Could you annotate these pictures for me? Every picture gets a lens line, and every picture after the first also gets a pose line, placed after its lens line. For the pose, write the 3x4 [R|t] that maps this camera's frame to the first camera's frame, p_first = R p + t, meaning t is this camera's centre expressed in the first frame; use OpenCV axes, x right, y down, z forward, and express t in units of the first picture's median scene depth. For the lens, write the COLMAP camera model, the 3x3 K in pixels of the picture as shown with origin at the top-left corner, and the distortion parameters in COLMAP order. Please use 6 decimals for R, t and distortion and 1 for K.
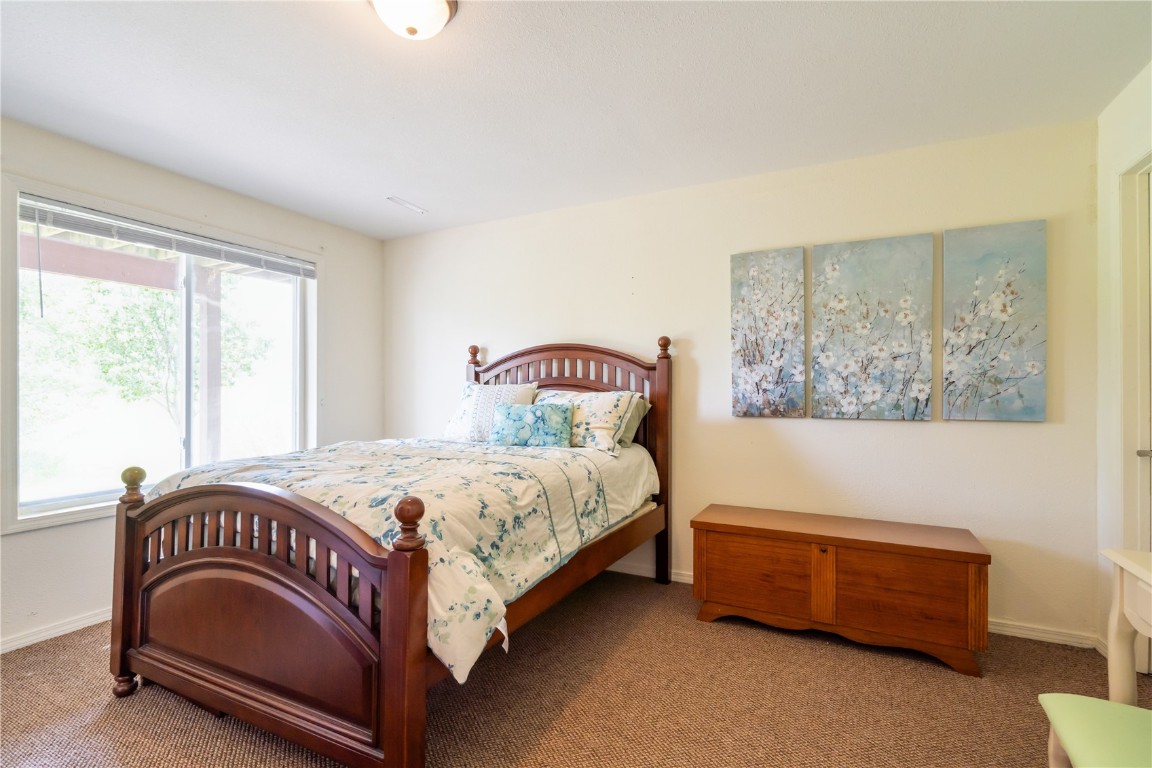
lens RADIAL K [[534.3, 0, 575.2], [0, 534.3, 386.9], [0, 0, 1]] dist [-0.003937, 0.003005]
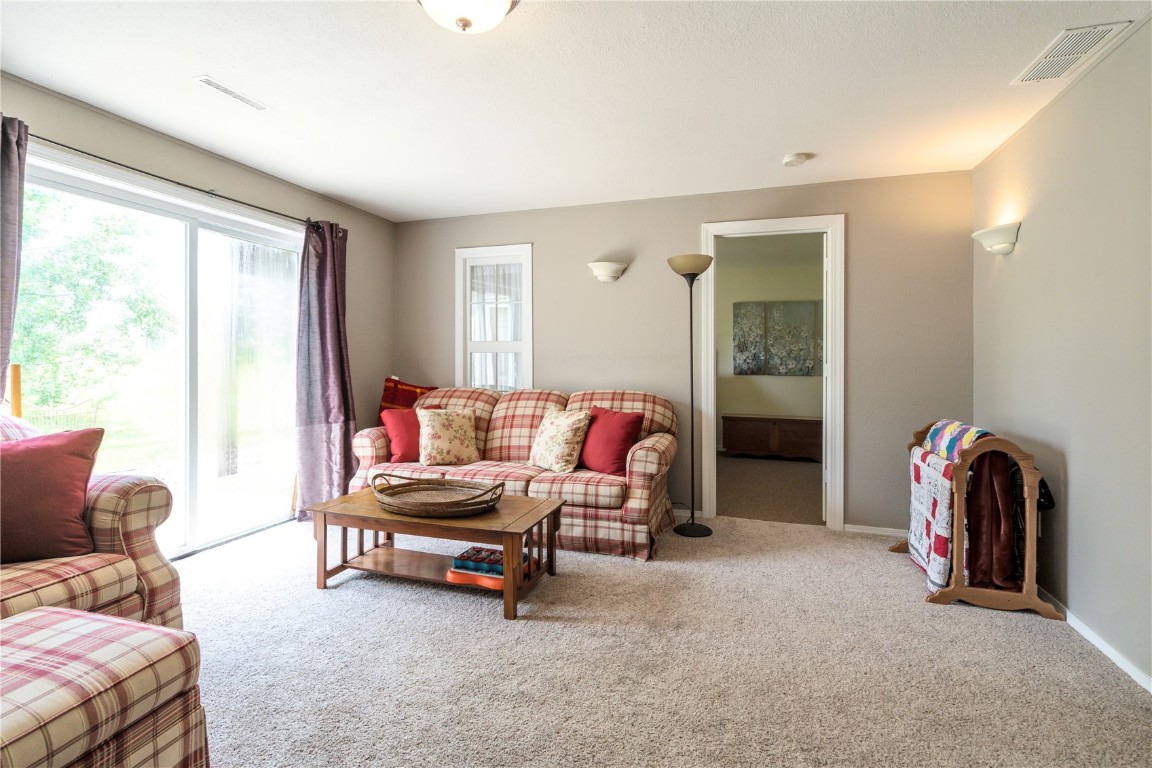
lens RADIAL K [[534.3, 0, 577.4], [0, 534.3, 356.9], [0, 0, 1]] dist [-0.003937, 0.003005]
pose [[0.989687, 0.010071, 0.142891, -0.725906], [-0.009142, 0.999933, -0.007161, 0.003675], [-0.142954, 0.005781, 0.989712, -1.215894]]
